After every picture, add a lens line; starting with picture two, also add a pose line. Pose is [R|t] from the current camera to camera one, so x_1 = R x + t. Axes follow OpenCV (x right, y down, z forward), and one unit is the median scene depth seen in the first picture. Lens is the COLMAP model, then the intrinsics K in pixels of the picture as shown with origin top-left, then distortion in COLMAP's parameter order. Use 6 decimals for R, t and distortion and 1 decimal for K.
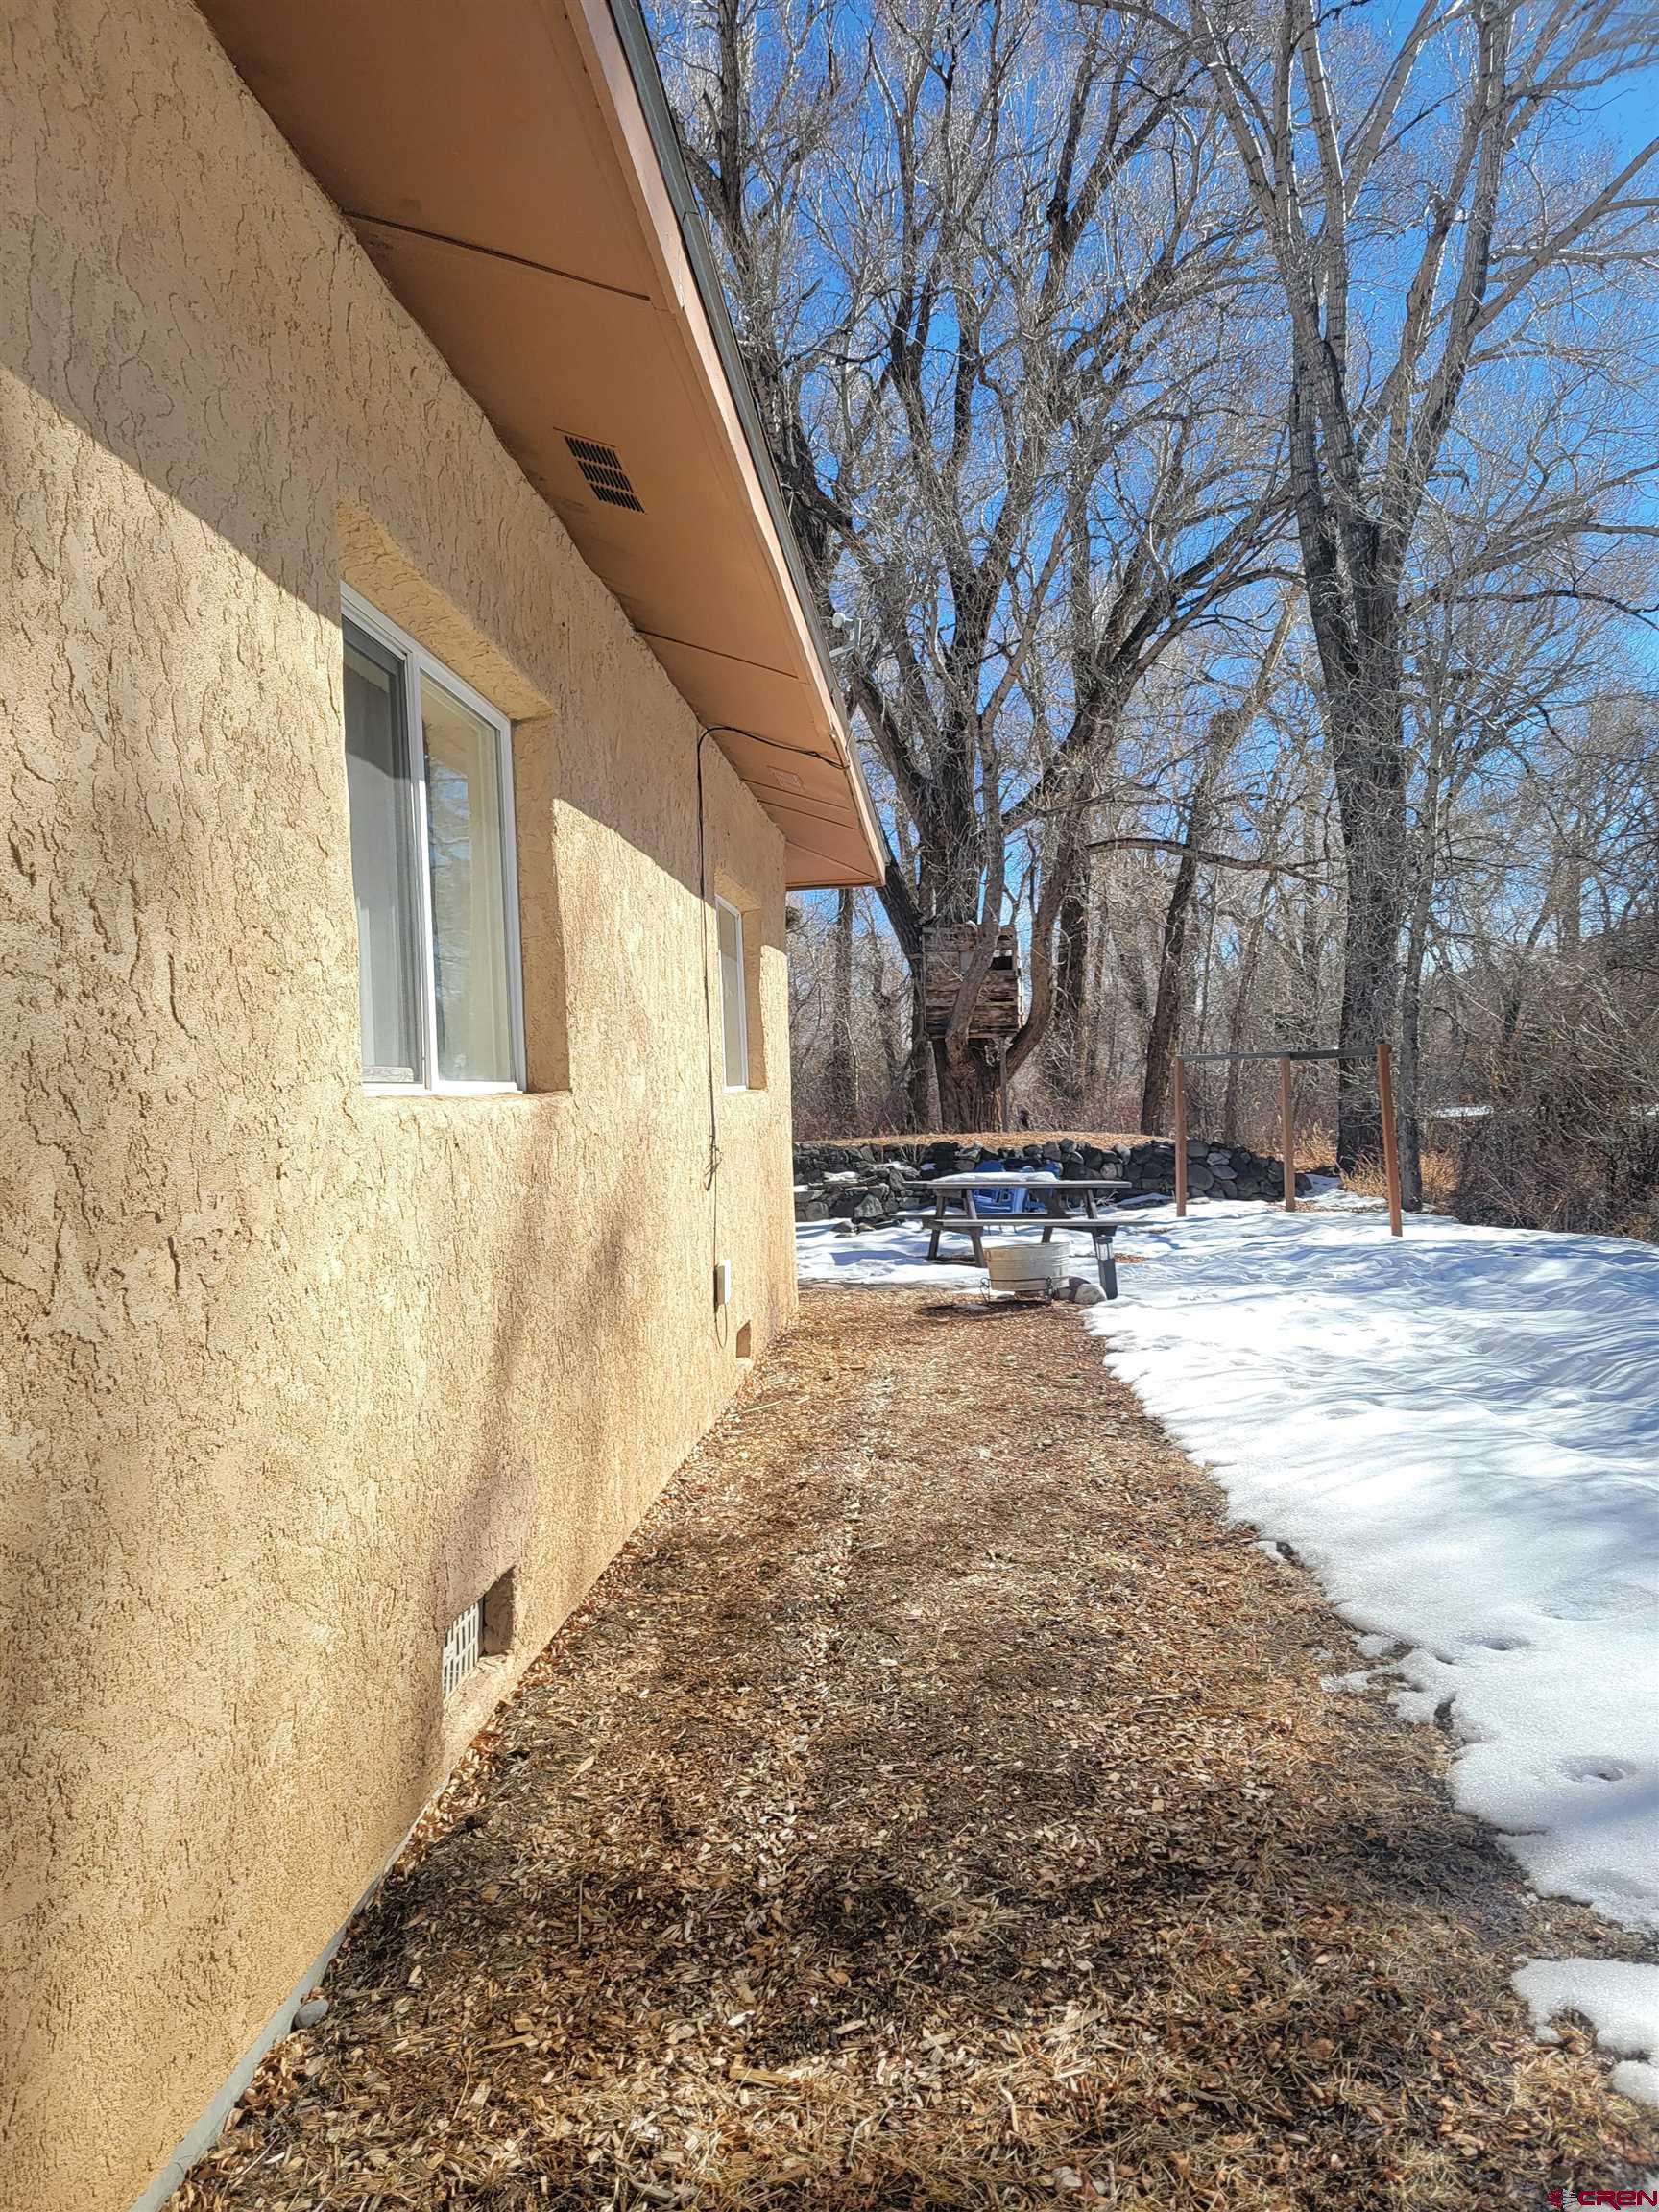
lens RADIAL K [[1547.0, 0, 829.5], [0, 1547.0, 1106.0], [0, 0, 1]] dist [0.081554, -0.058136]
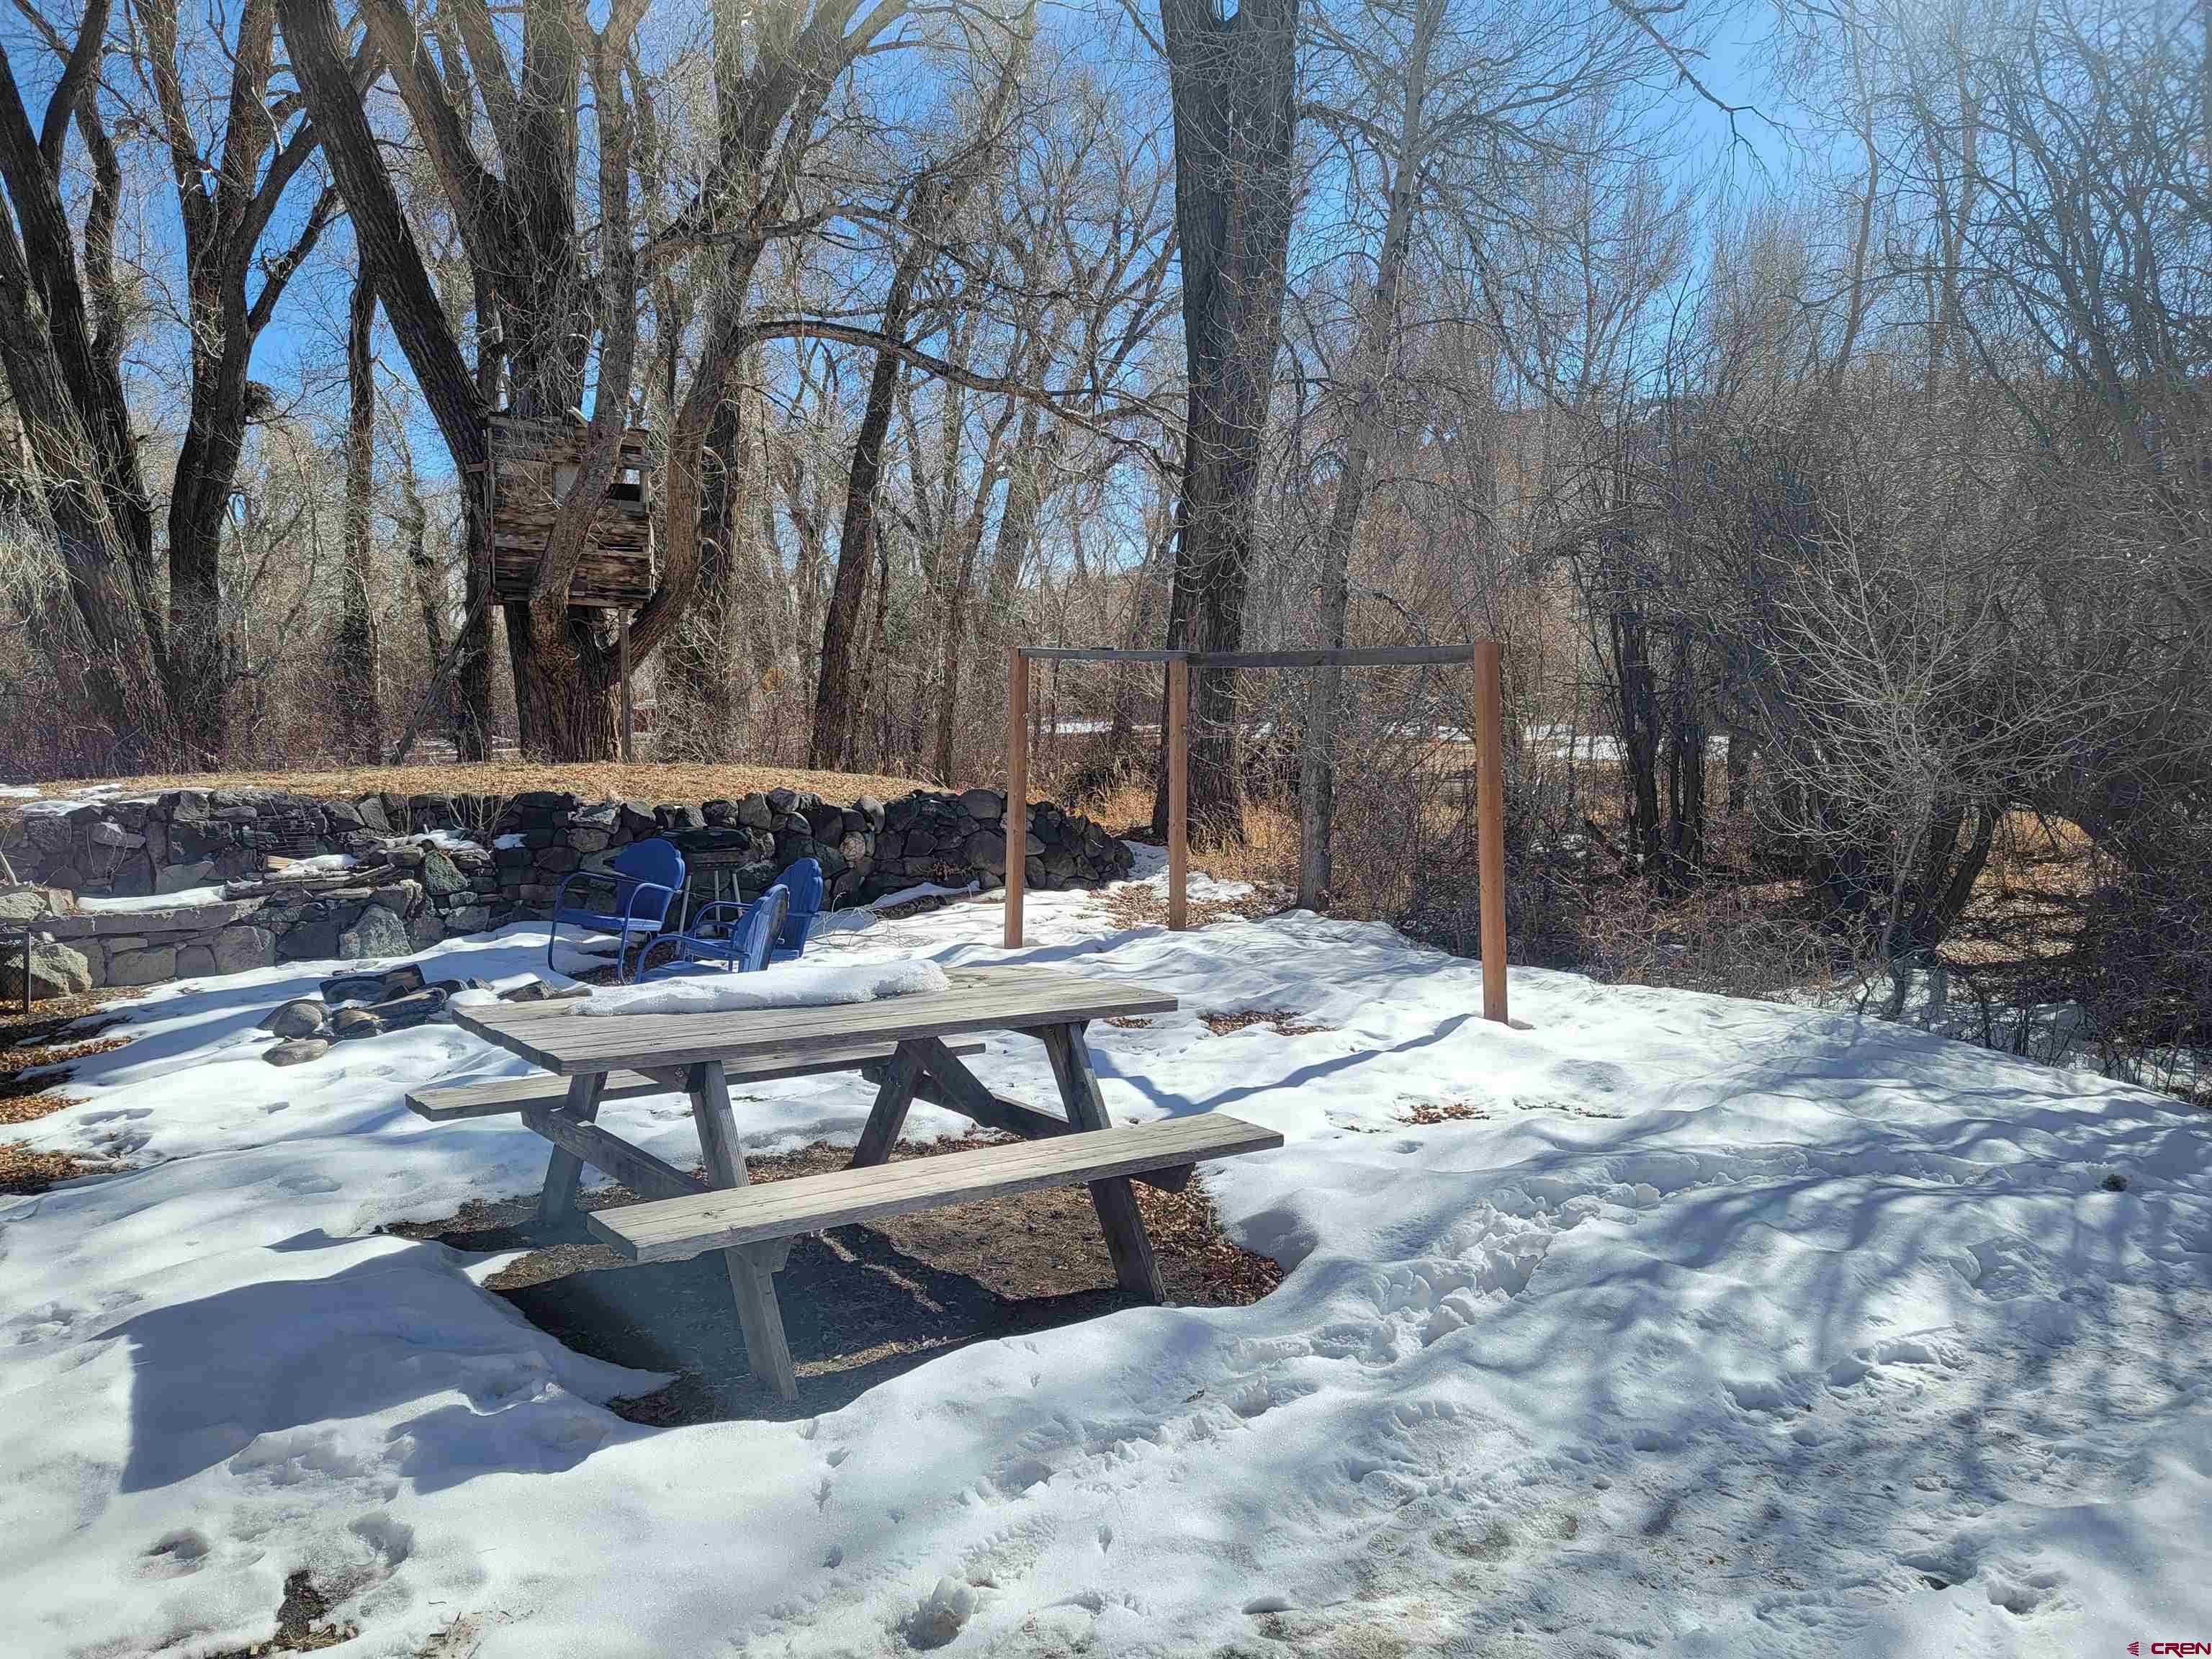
lens RADIAL K [[1547.0, 0, 1101.6], [0, 1547.0, 829.9], [0, 0, 1]] dist [0.081554, -0.058136]
pose [[0.904365, 0.001803, 0.426756, 0.015522], [-0.035742, 0.996798, 0.071532, -0.005897], [-0.425260, -0.079944, 0.901533, 0.343198]]
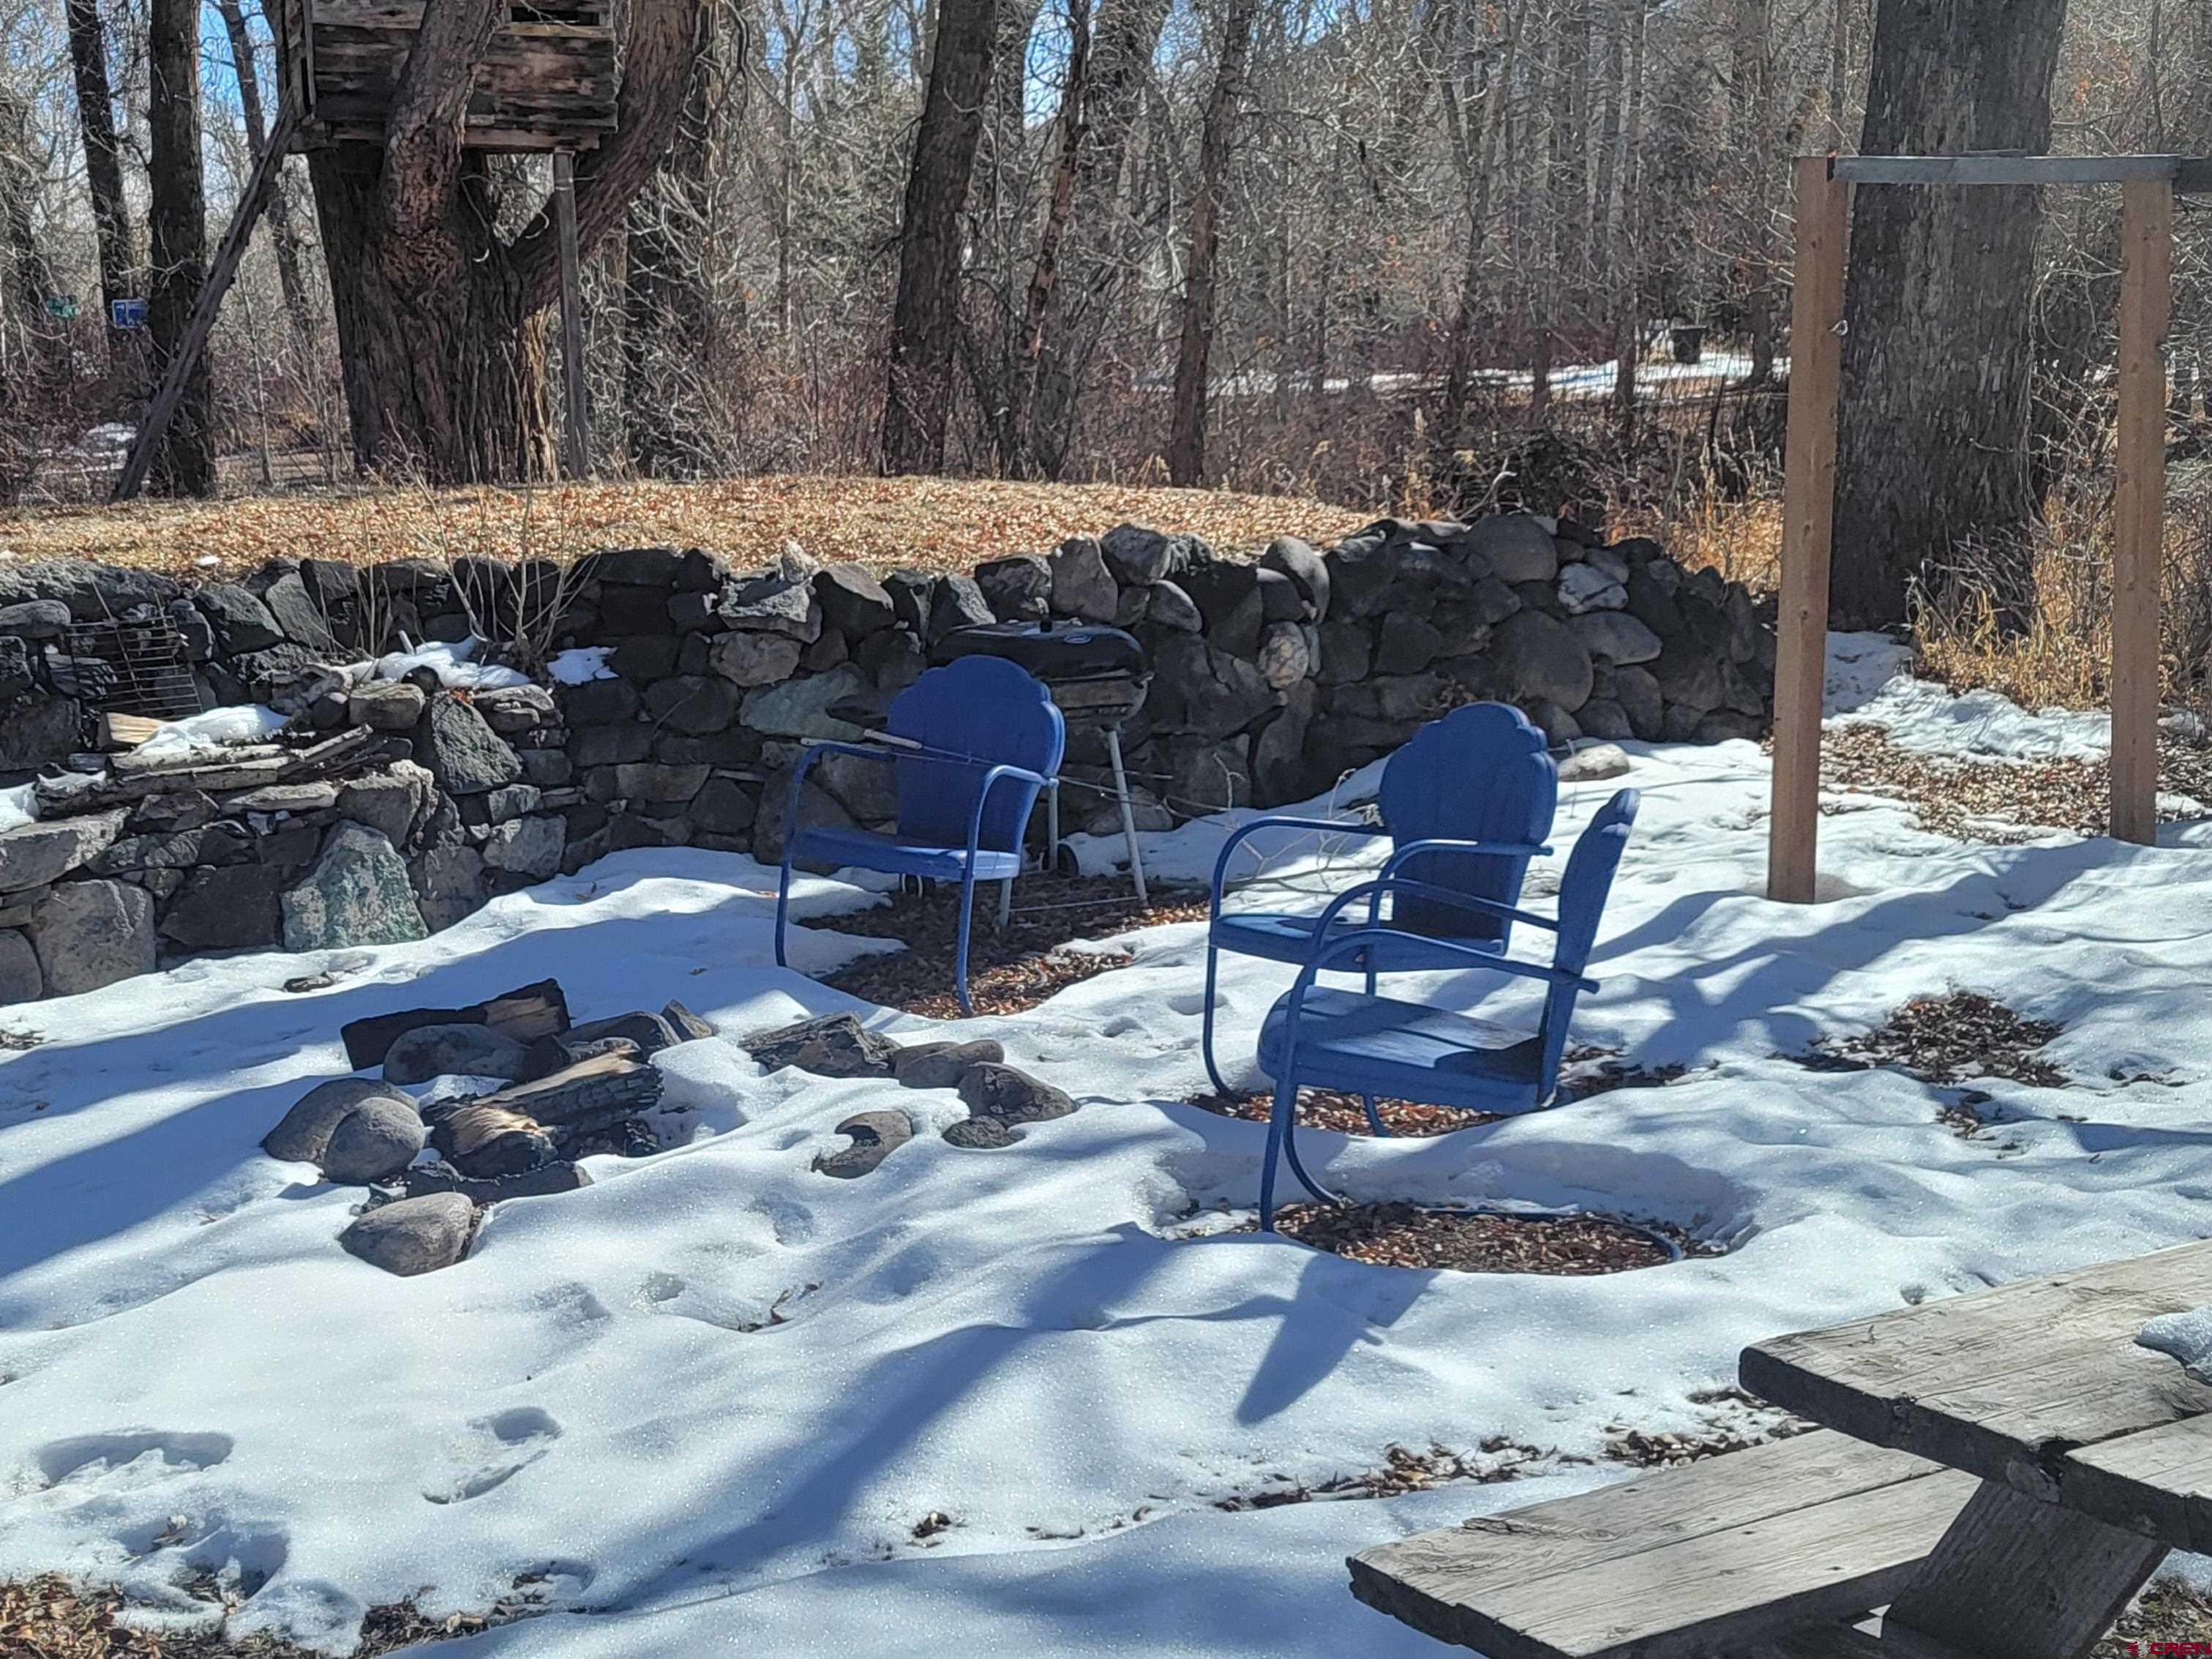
lens RADIAL K [[2946.7, 0, 930.1], [0, 2946.7, 830.4], [0, 0, 1]] dist [0.076806, -0.027921]
pose [[0.939898, -0.047854, 0.338085, -0.025033], [-0.005173, 0.988021, 0.154231, -0.002028], [-0.341416, -0.146711, 0.928392, 0.441054]]
